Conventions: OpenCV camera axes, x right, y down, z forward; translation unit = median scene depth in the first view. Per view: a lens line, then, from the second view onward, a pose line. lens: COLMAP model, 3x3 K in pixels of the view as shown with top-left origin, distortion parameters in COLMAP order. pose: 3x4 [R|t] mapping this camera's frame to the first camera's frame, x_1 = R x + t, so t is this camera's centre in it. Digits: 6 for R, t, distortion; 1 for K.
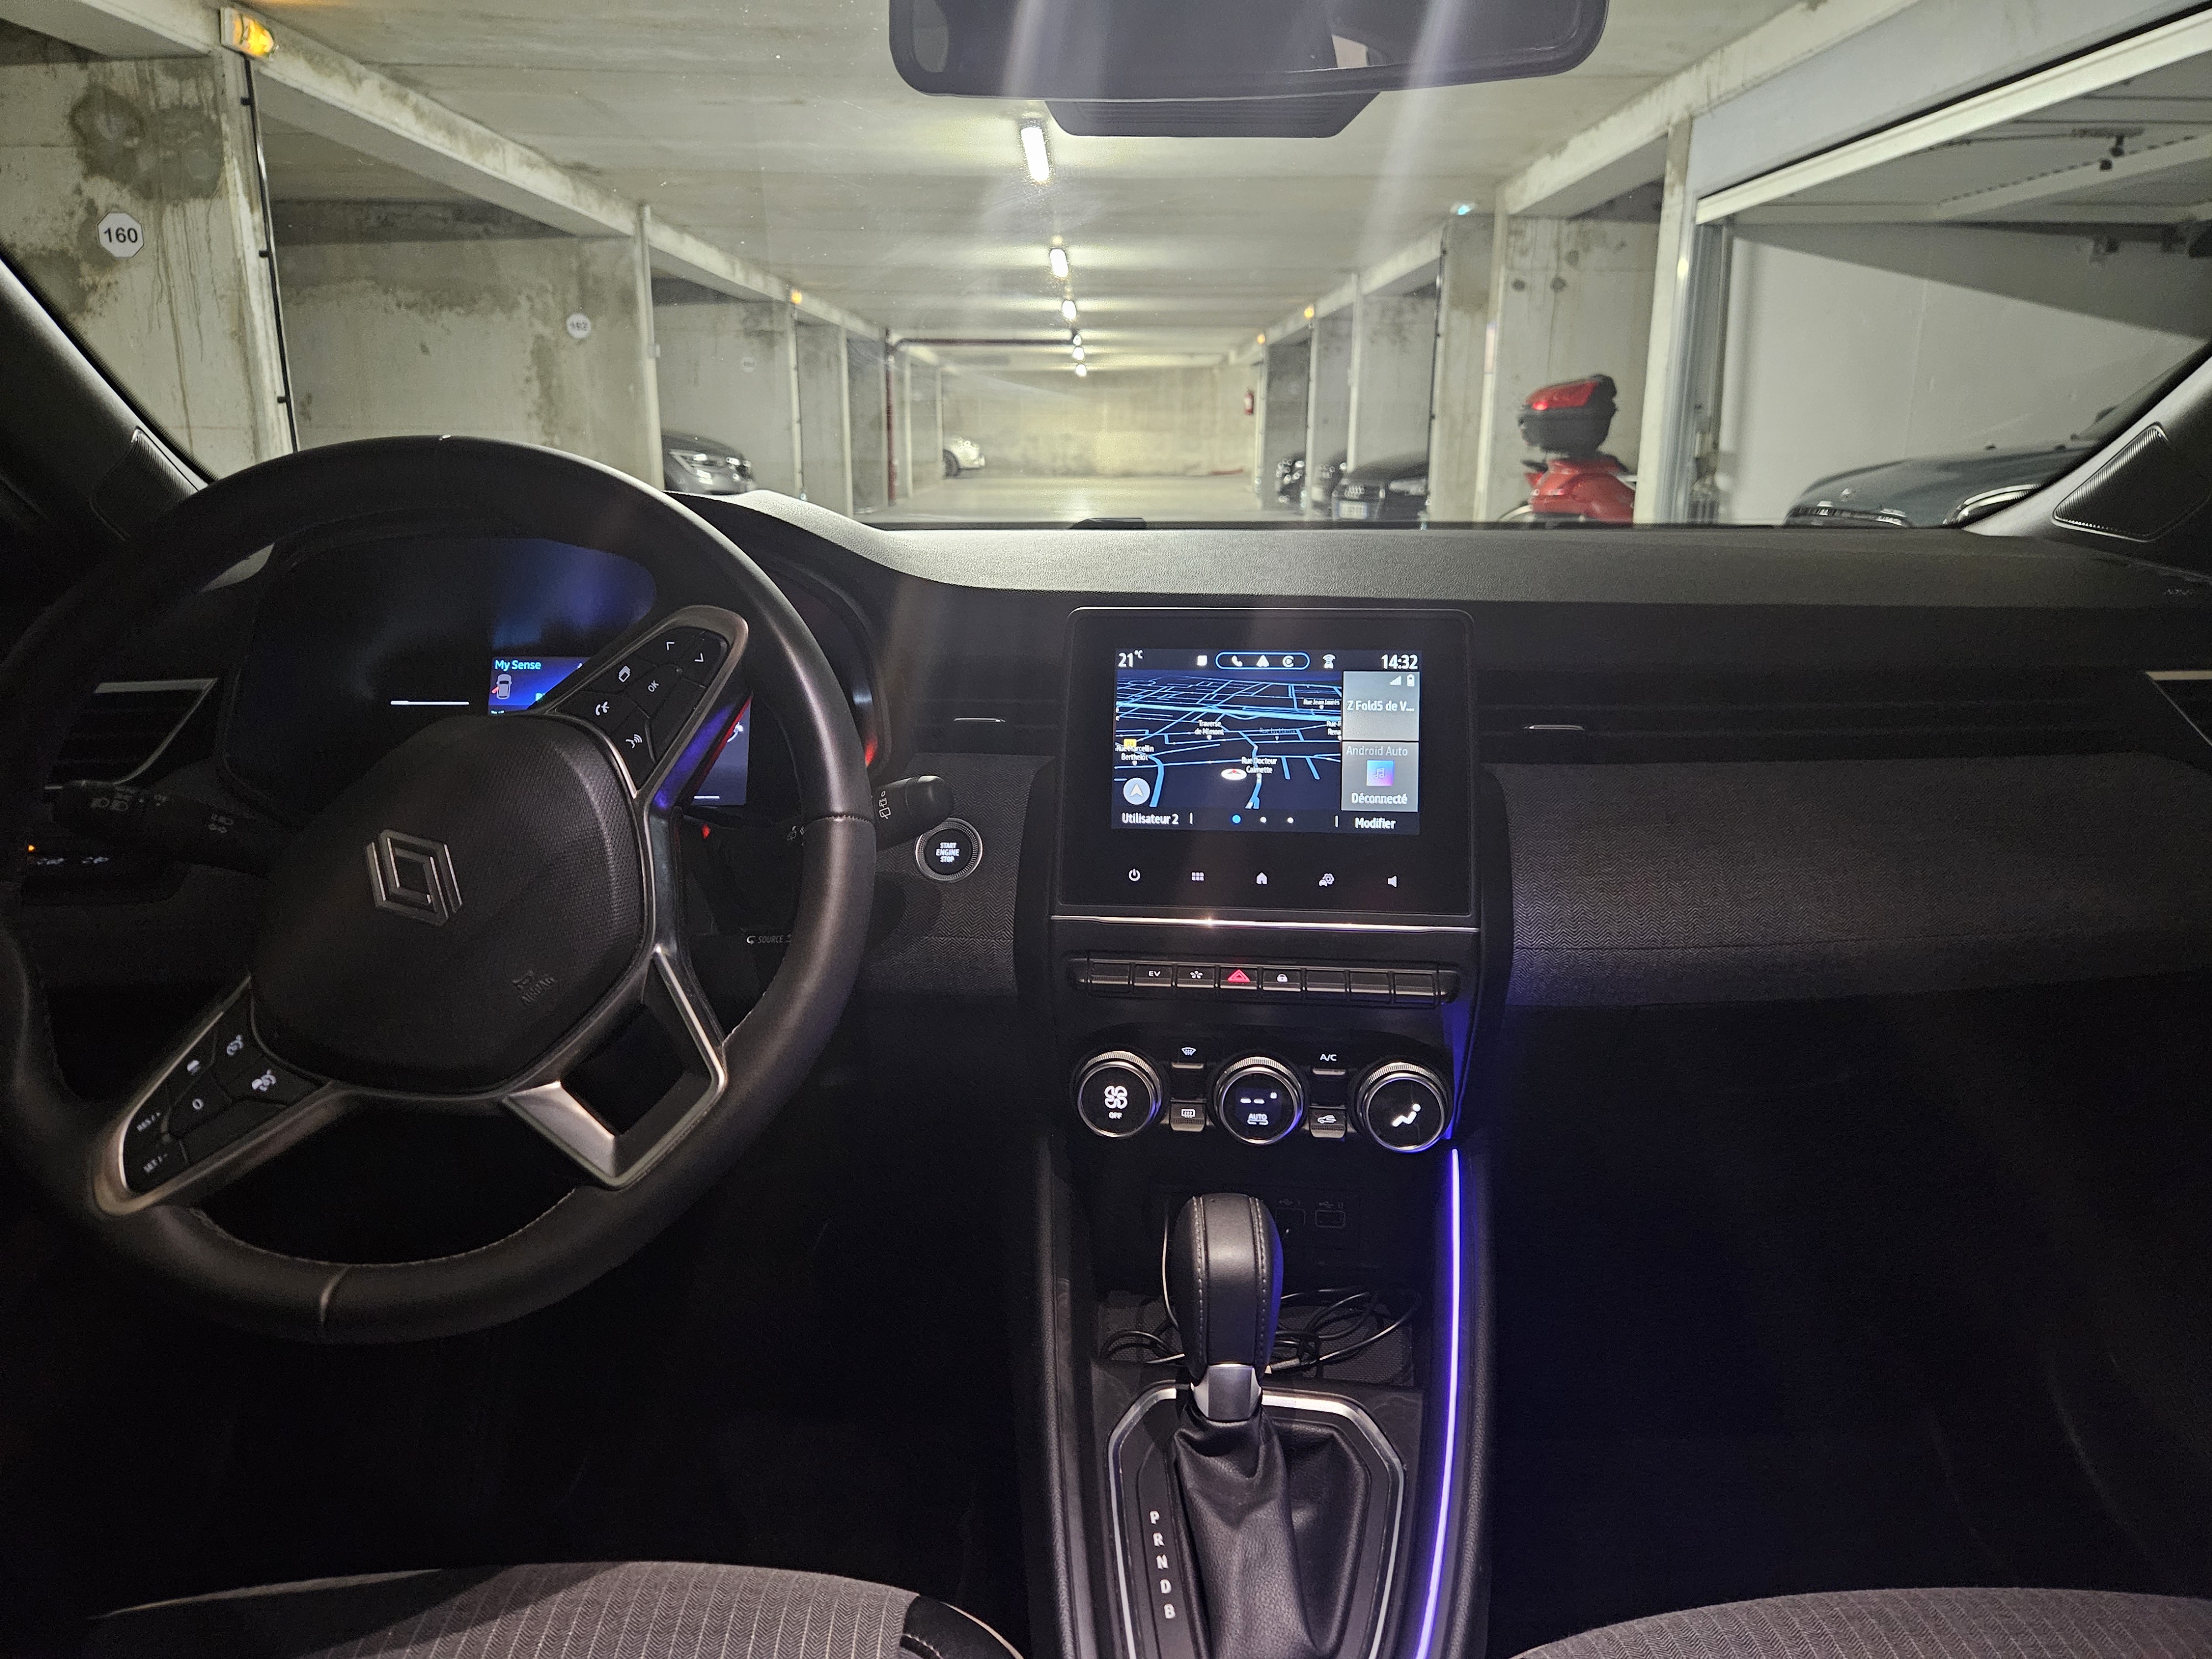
lens RADIAL K [[1496.2, 0, 1104.6], [0, 1496.2, 817.2], [0, 0, 1]] dist [0.040764, -0.029653]
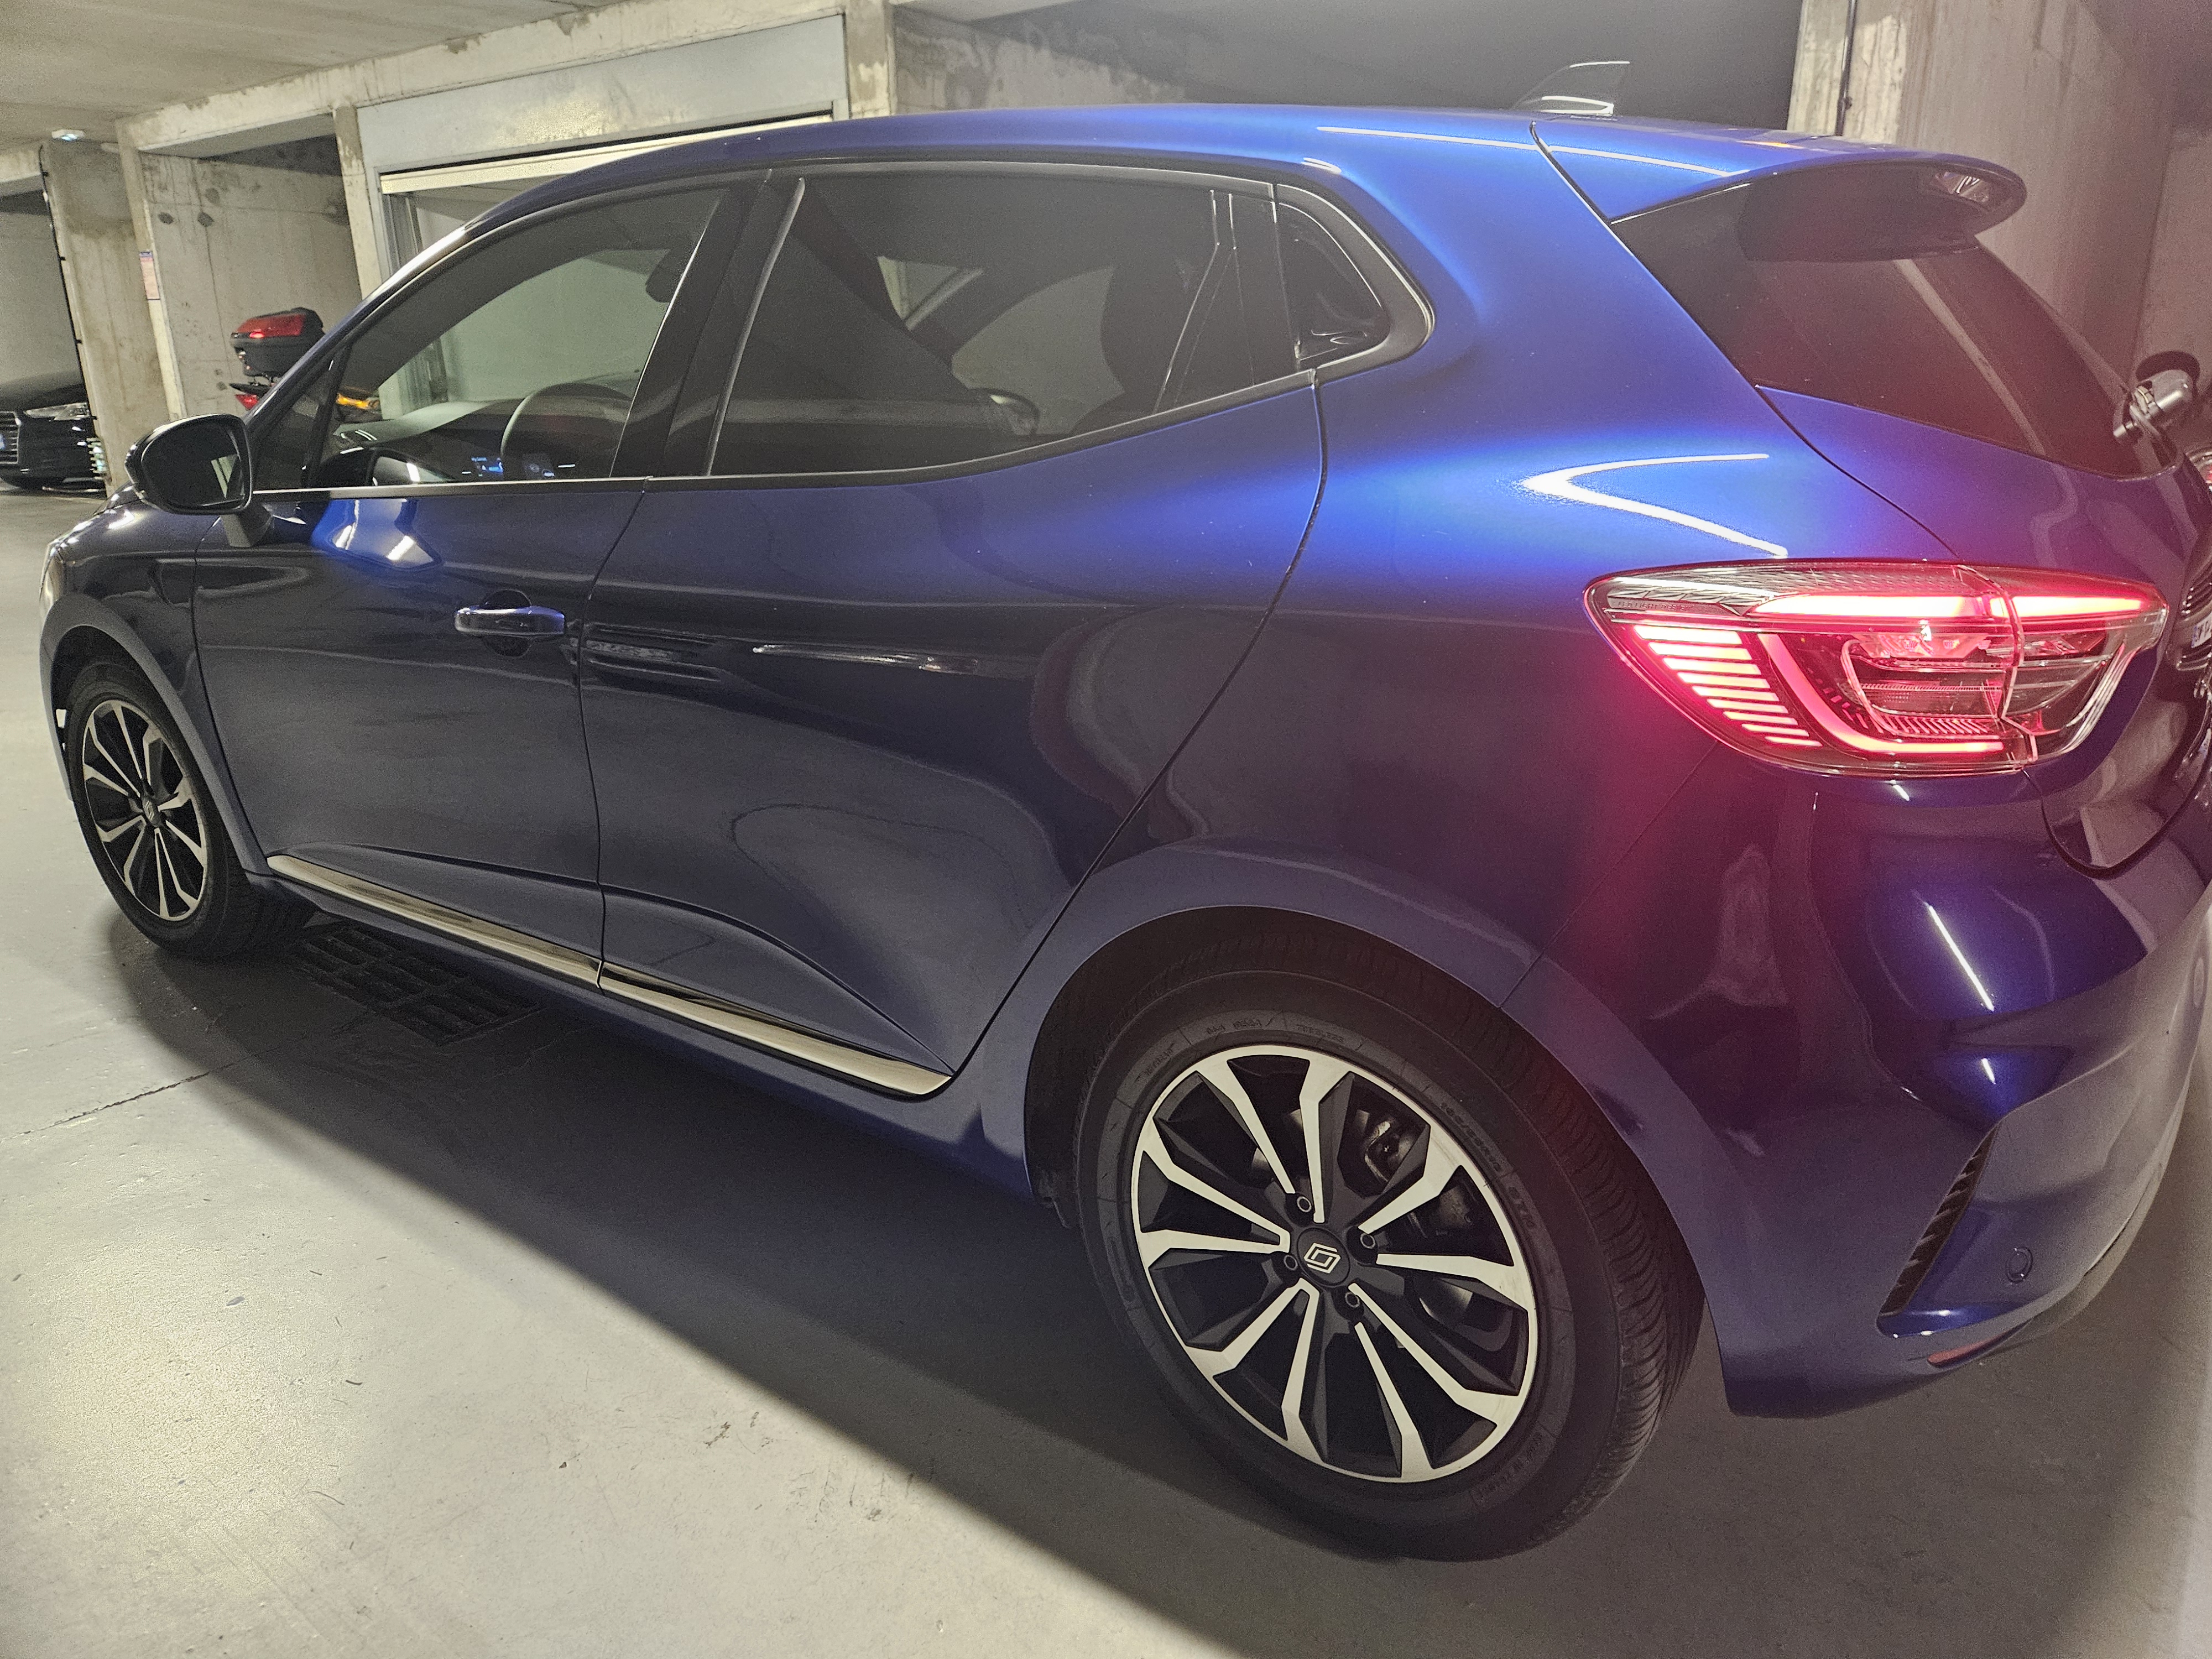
lens RADIAL K [[1496.2, 0, 1109.8], [0, 1496.2, 820.3], [0, 0, 1]] dist [0.040764, -0.029653]
pose [[0.632179, -0.241859, 0.736107, -0.168246], [0.202321, 0.968601, 0.144492, 0.034929], [-0.747941, 0.057585, 0.661262, -0.160777]]
